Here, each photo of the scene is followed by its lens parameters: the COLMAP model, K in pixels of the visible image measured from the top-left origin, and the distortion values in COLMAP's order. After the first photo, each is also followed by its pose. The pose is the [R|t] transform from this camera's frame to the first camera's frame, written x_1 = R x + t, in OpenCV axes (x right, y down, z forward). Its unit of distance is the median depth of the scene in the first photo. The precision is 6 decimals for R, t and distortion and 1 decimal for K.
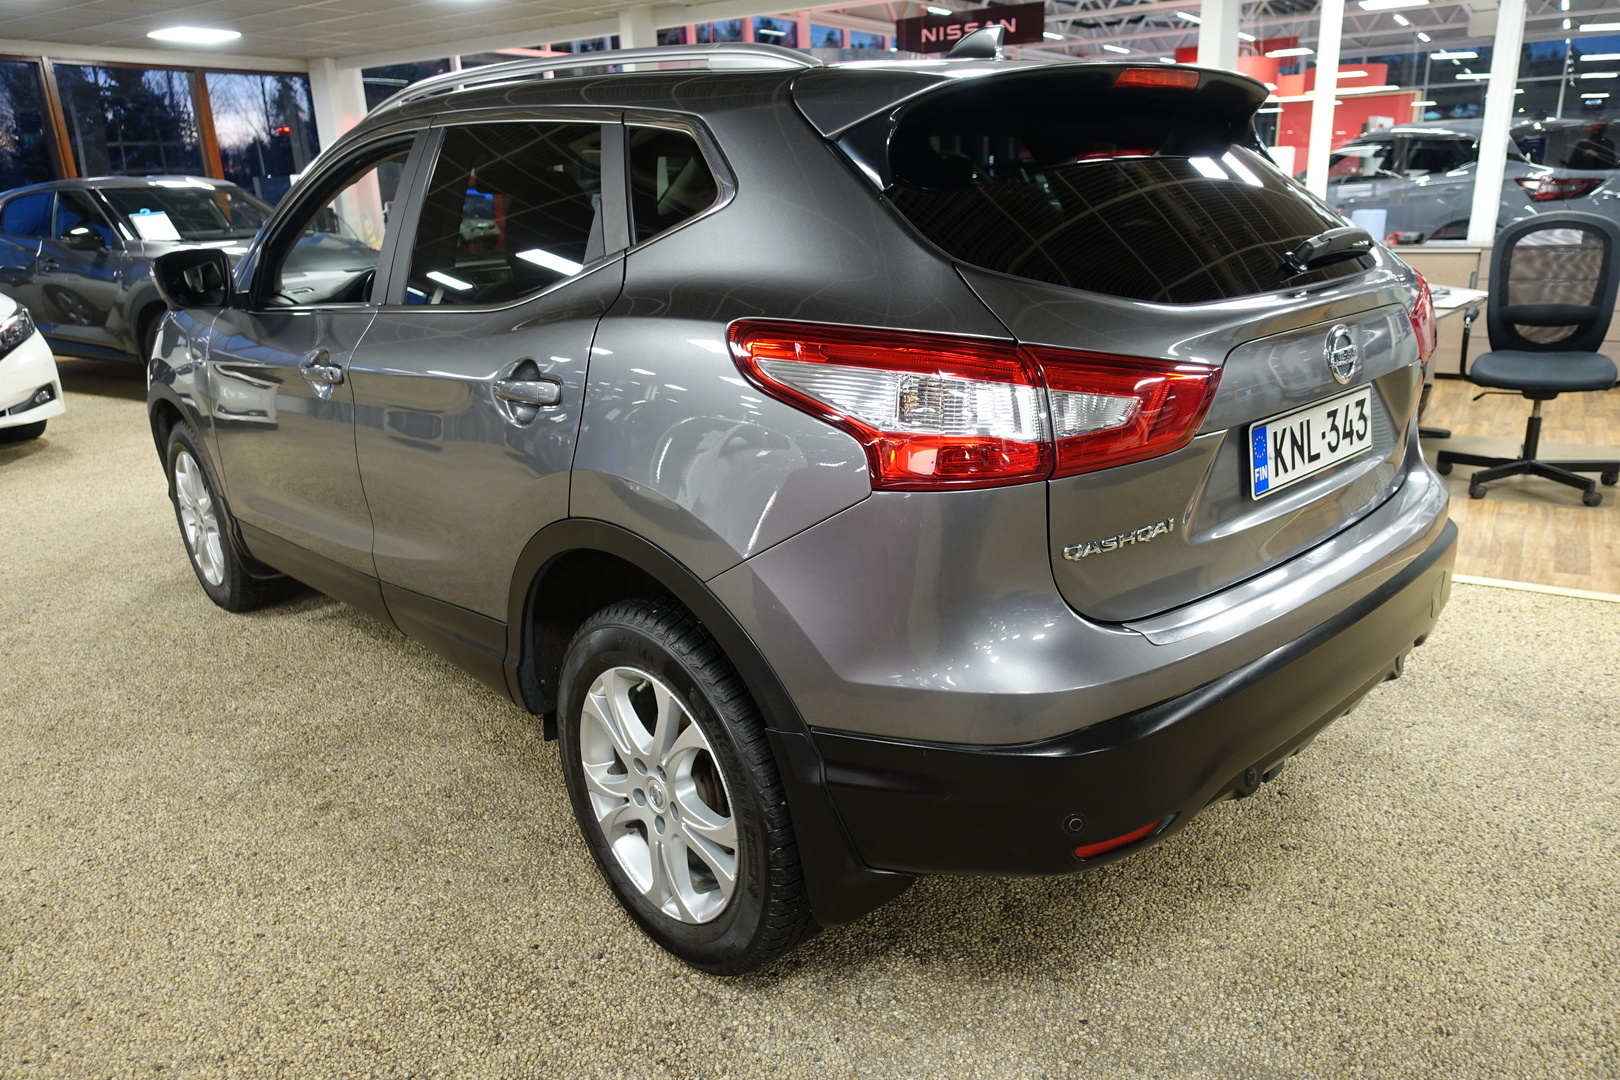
lens RADIAL K [[1121.7, 0, 816.5], [0, 1121.7, 539.9], [0, 0, 1]] dist [0.002580, -0.000472]
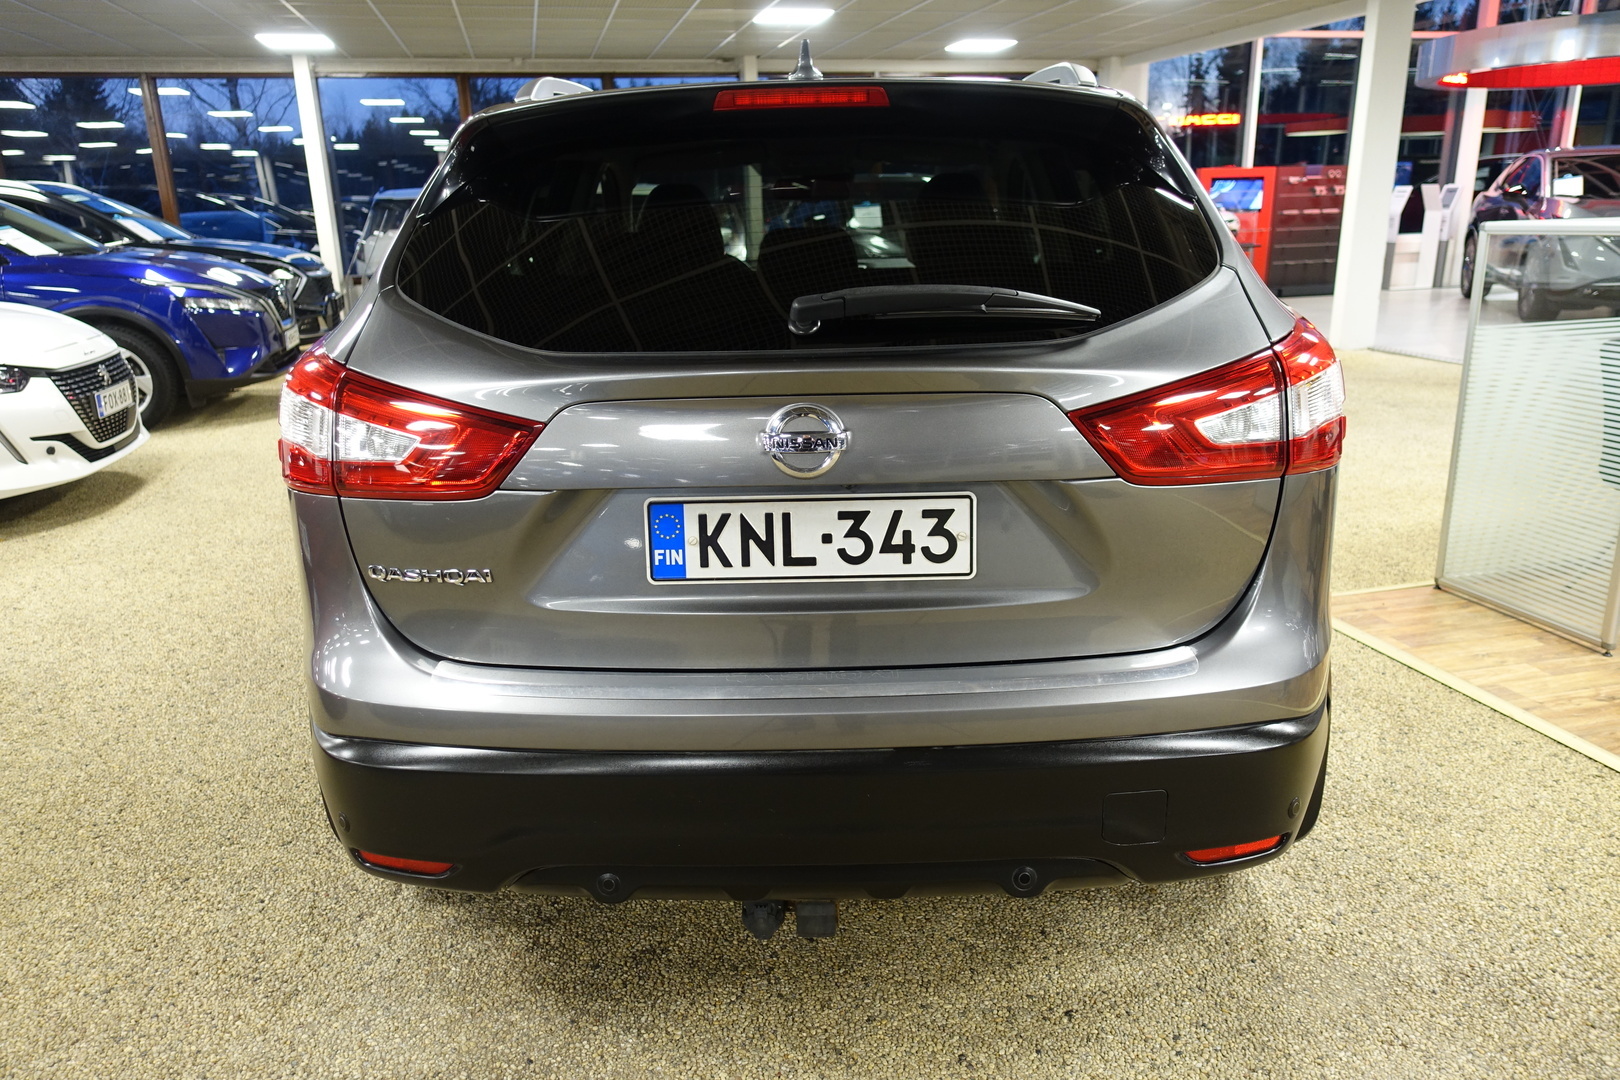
lens RADIAL K [[1121.7, 0, 816.5], [0, 1121.7, 539.9], [0, 0, 1]] dist [0.002580, -0.000472]
pose [[0.720360, 0.221523, -0.657274, 0.941374], [-0.214638, 0.972307, 0.092460, -0.159358], [0.659555, 0.074471, 0.747958, 0.382227]]
